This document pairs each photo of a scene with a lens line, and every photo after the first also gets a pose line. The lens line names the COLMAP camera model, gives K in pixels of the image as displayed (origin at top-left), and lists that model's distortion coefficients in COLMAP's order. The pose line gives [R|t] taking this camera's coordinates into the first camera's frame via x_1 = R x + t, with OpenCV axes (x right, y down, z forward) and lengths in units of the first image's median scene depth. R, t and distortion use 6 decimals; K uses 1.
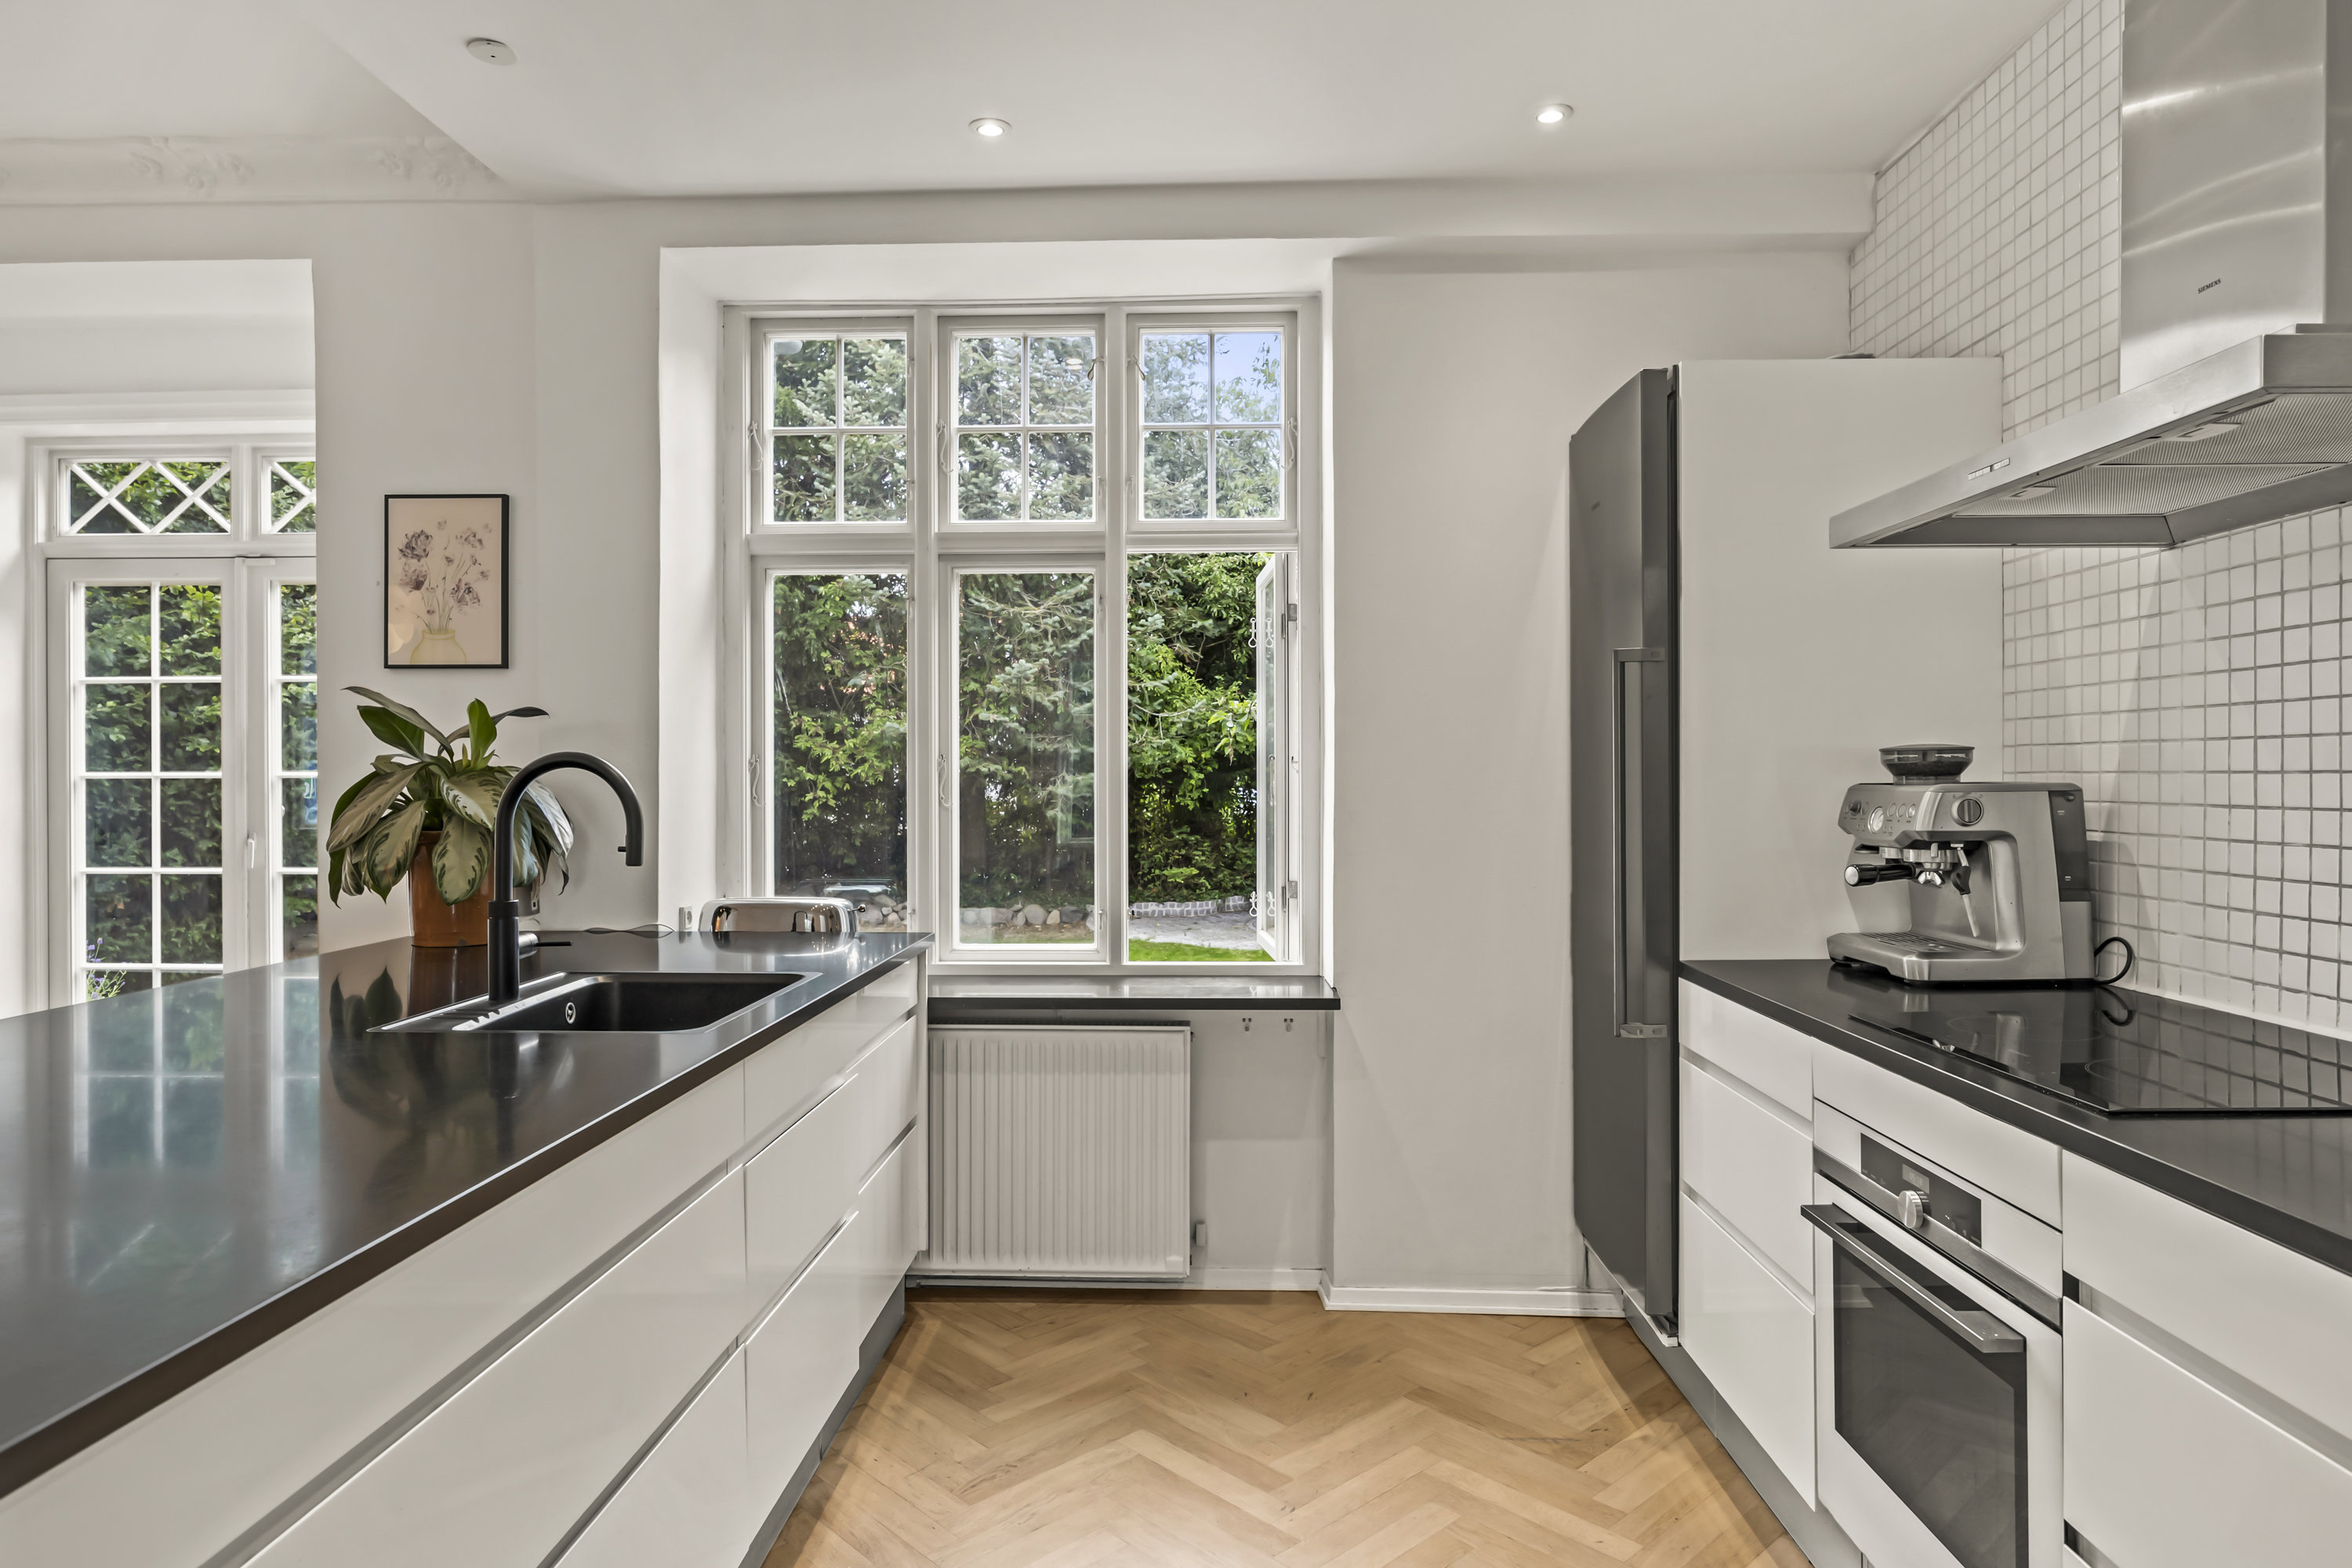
lens RADIAL K [[1364.1, 0, 1184.2], [0, 1364.1, 788.2], [0, 0, 1]] dist [-0.004564, -0.005017]
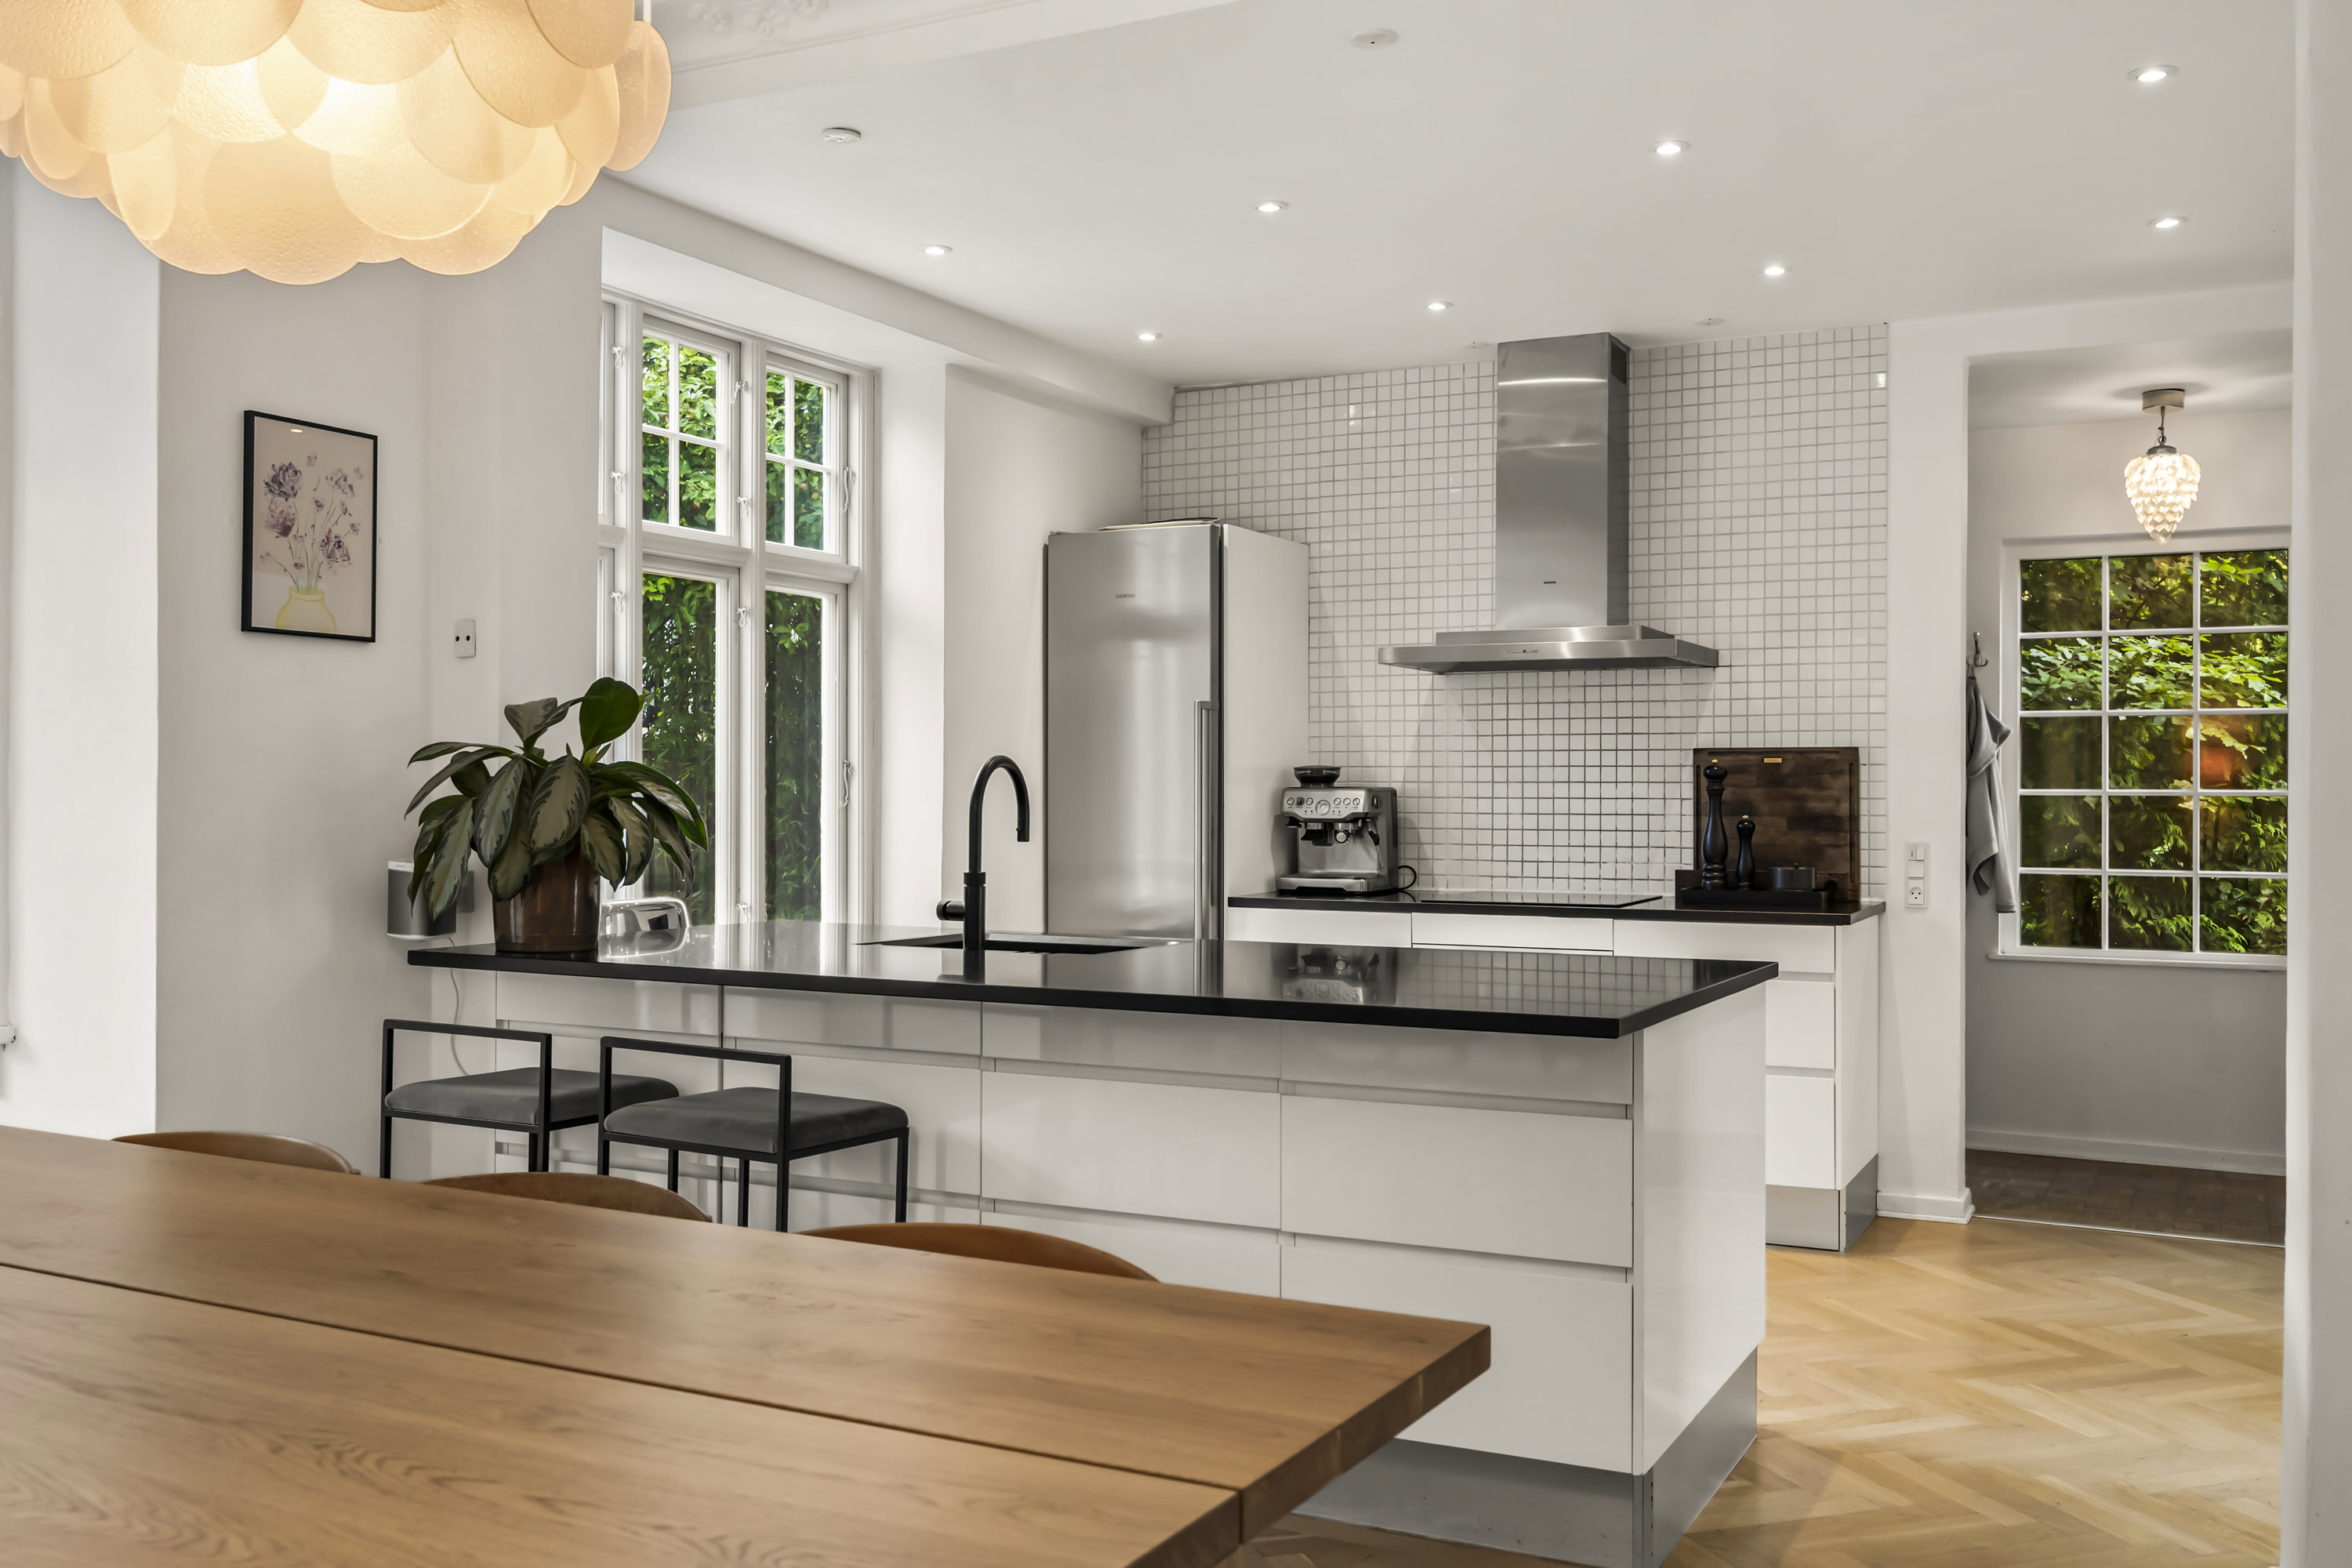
lens RADIAL K [[2048.5, 0, 1188.8], [0, 2048.5, 787.3], [0, 0, 1]] dist [0.003983, -0.007639]
pose [[0.435200, 0.007731, 0.900301, -1.458086], [0.002904, 0.999946, -0.009991, 0.017000], [-0.900329, 0.006962, 0.435154, -0.008931]]
